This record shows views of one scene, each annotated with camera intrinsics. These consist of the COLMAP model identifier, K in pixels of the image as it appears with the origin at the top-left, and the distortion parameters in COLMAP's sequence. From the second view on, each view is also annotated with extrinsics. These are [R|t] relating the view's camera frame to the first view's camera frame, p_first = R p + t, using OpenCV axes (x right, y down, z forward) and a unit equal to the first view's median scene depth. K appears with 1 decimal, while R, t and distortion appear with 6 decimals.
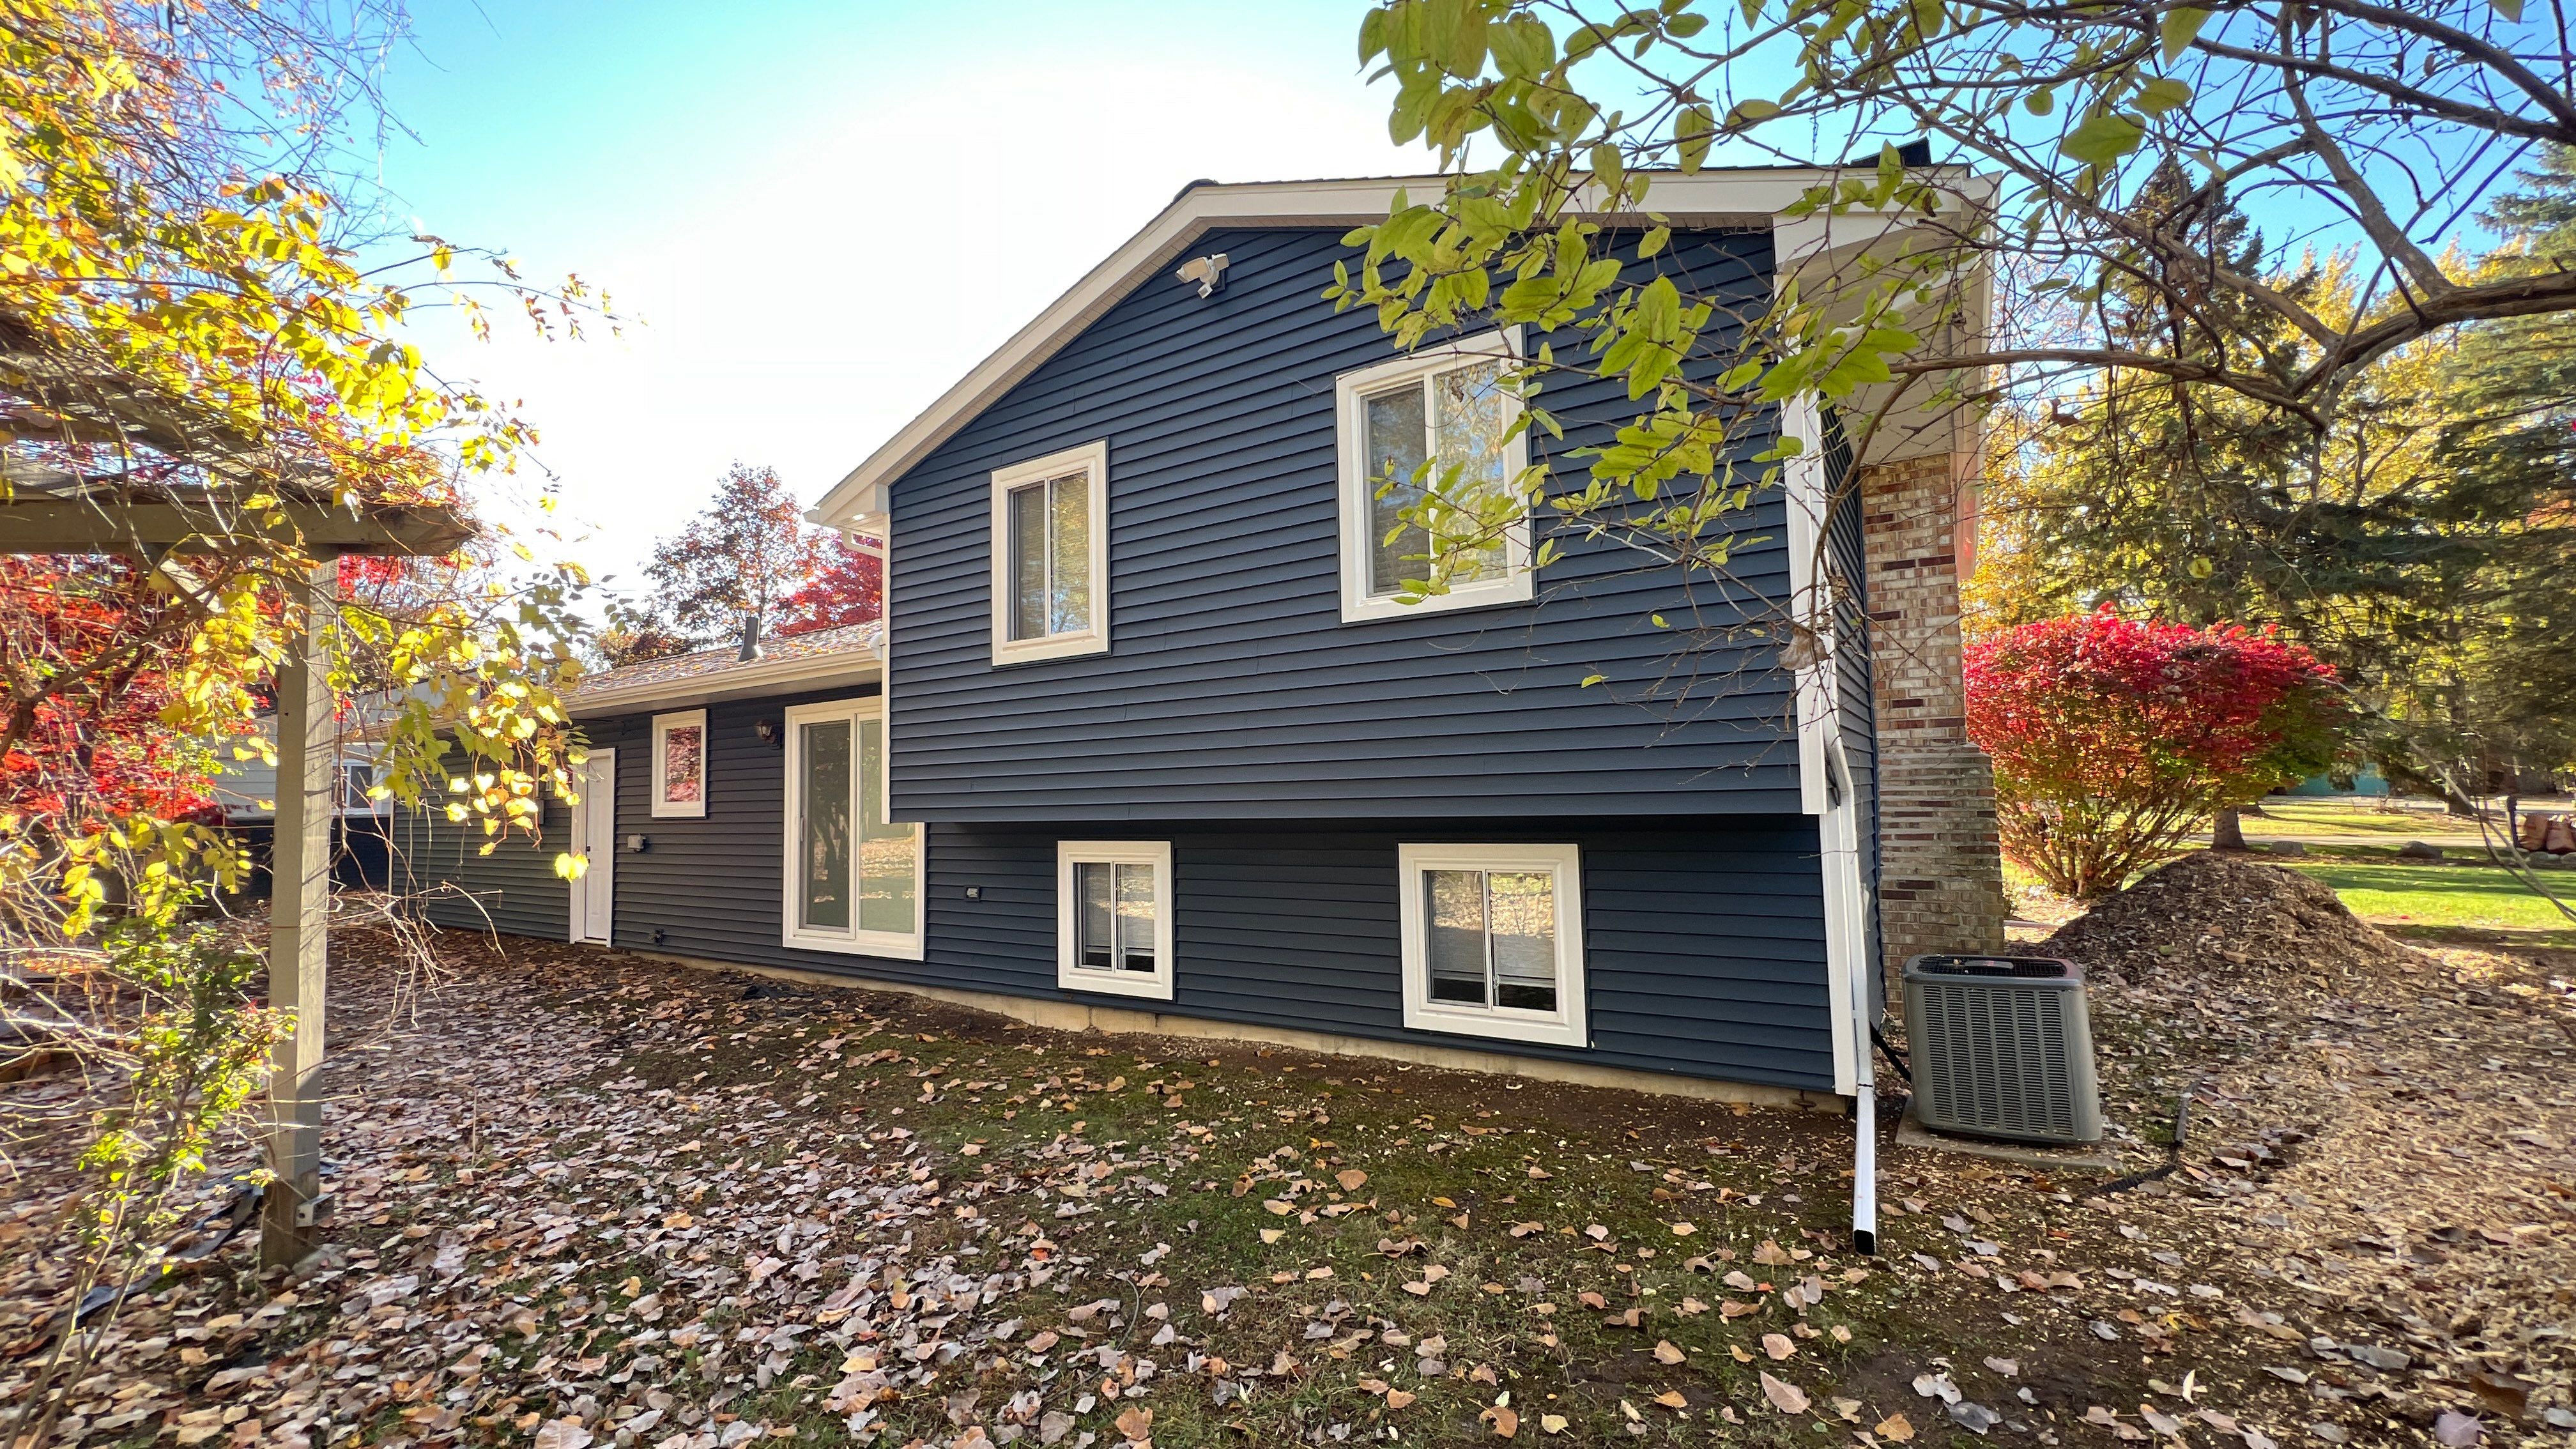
lens RADIAL K [[1035.7, 0, 1288.0], [0, 1035.7, 724.5], [0, 0, 1]] dist [0.000174, 0.000001]
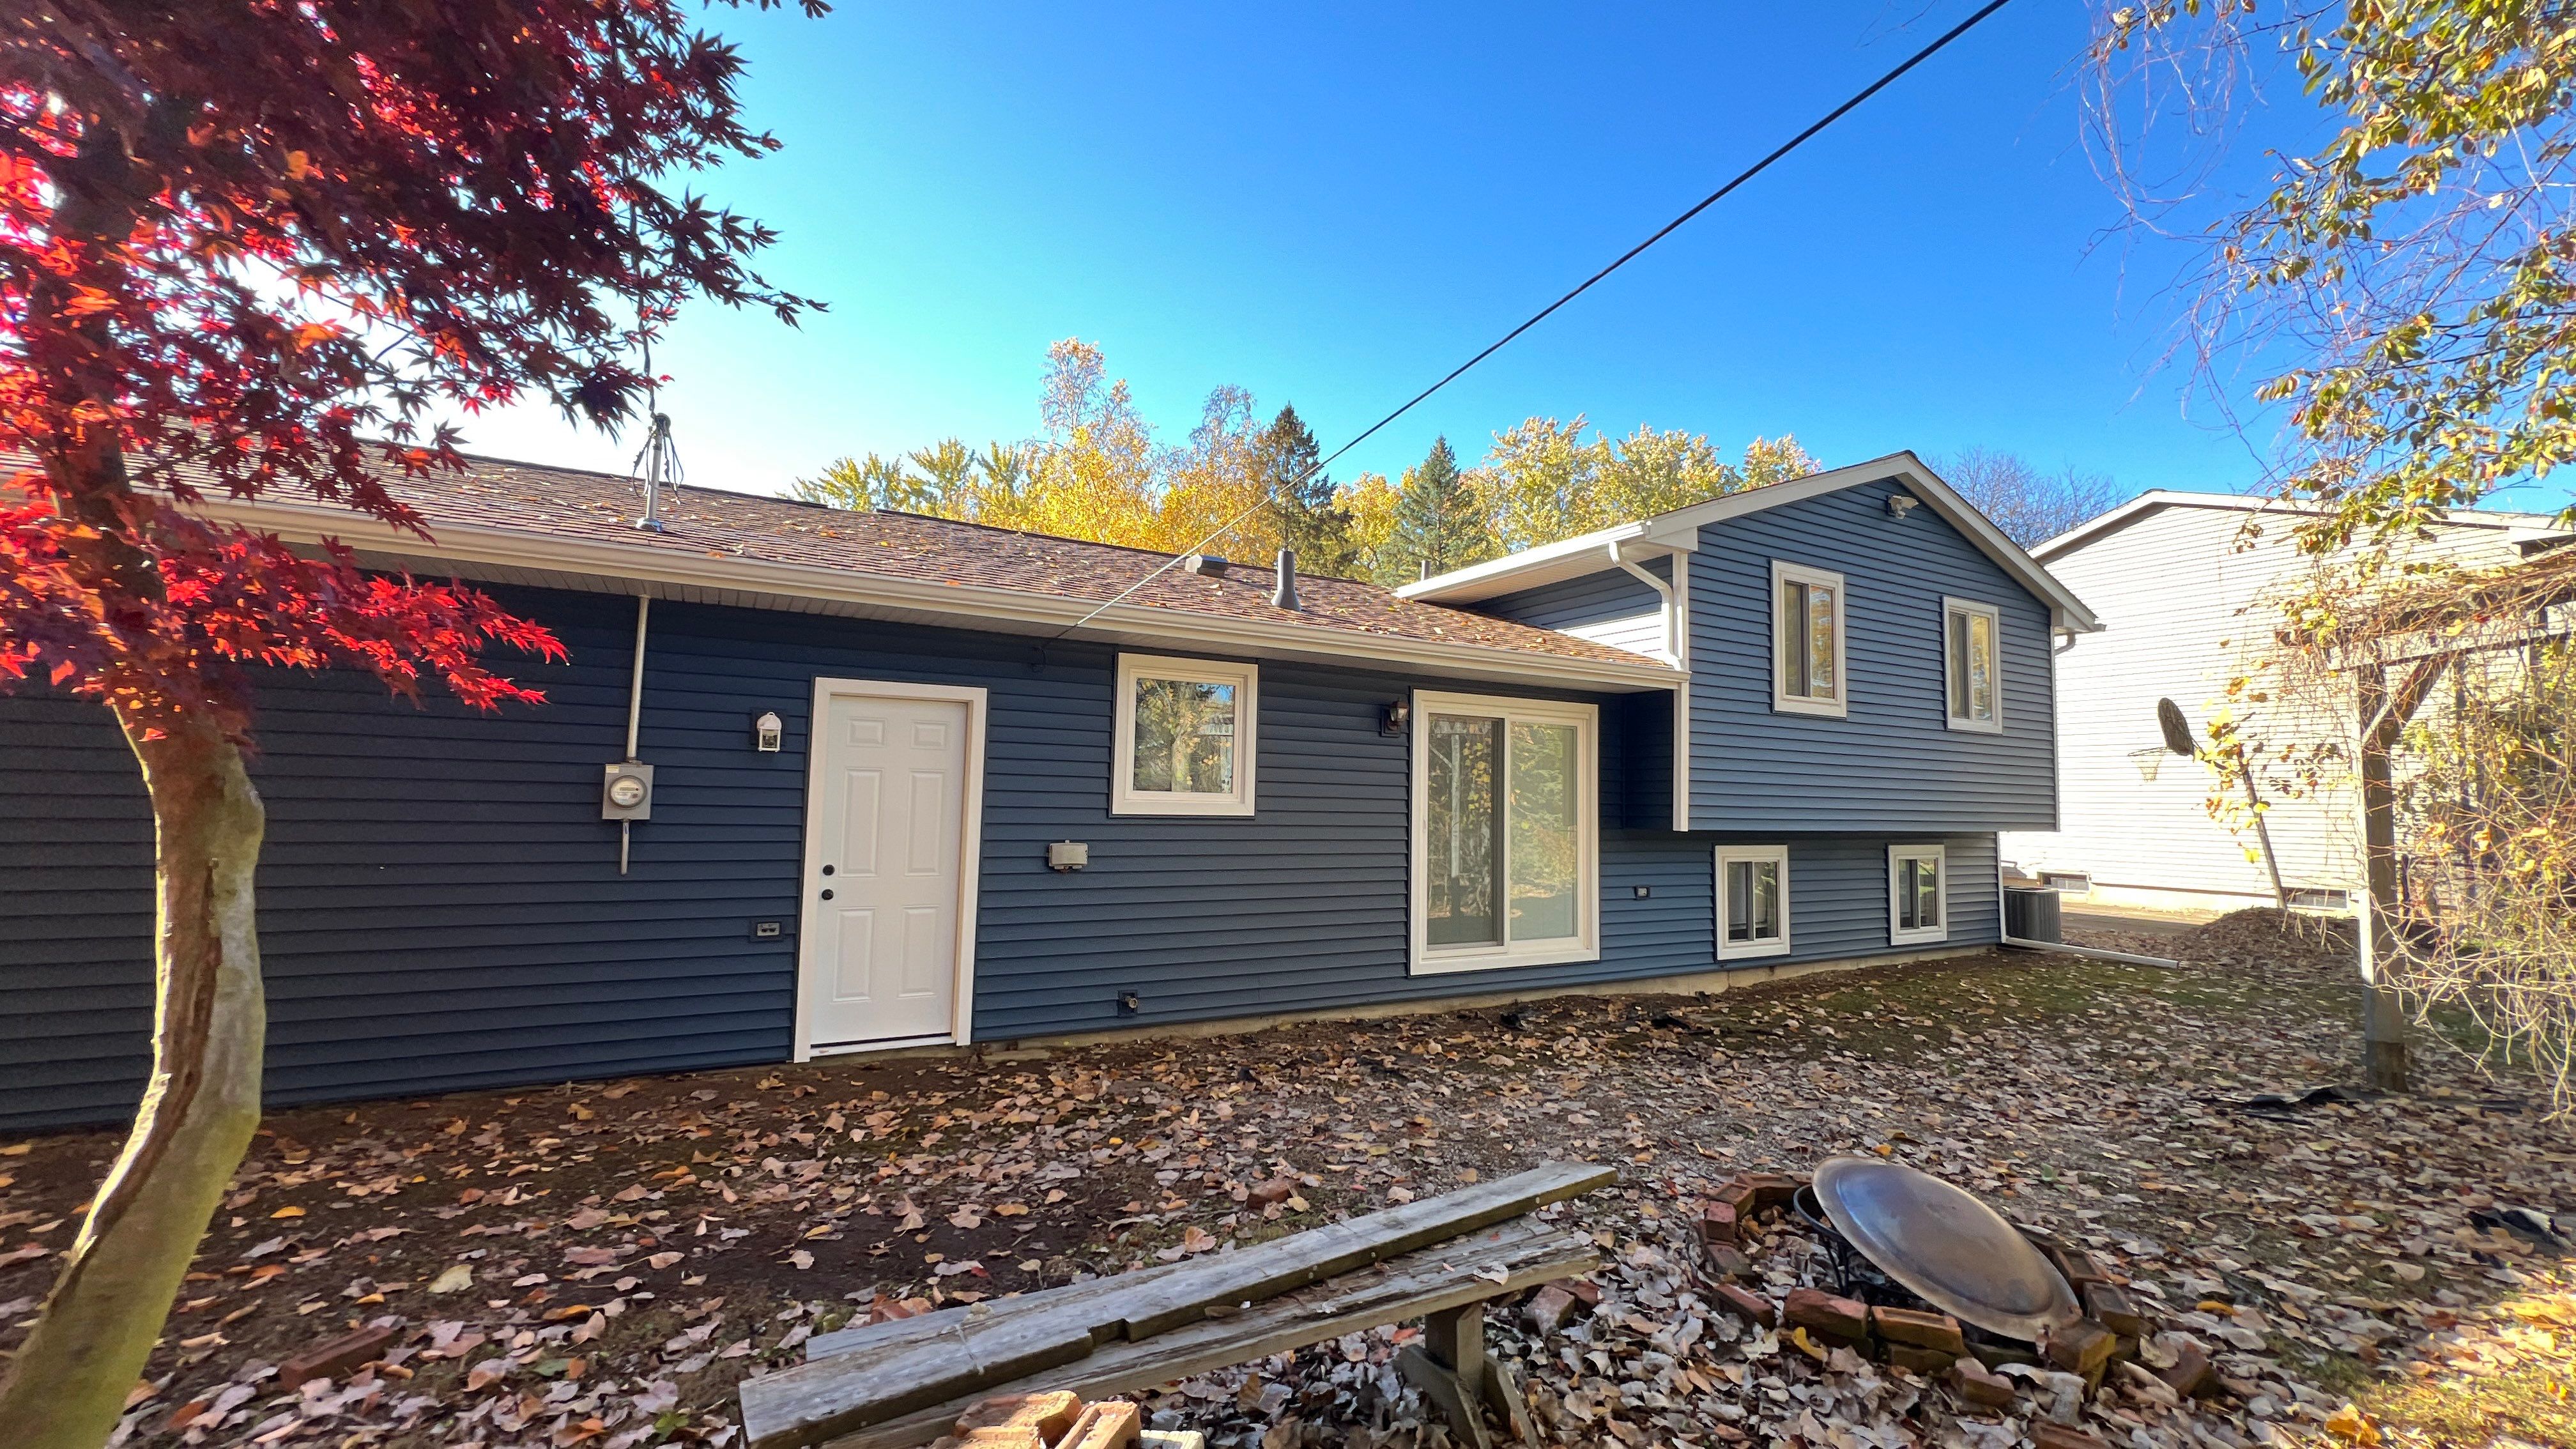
lens RADIAL K [[1035.7, 0, 1288.0], [0, 1035.7, 724.5], [0, 0, 1]] dist [0.000174, 0.000001]
pose [[0.457022, 0.095146, 0.884352, -1.474310], [-0.096955, 0.993667, -0.056801, 0.080076], [-0.884155, -0.059783, 0.463352, 0.810725]]
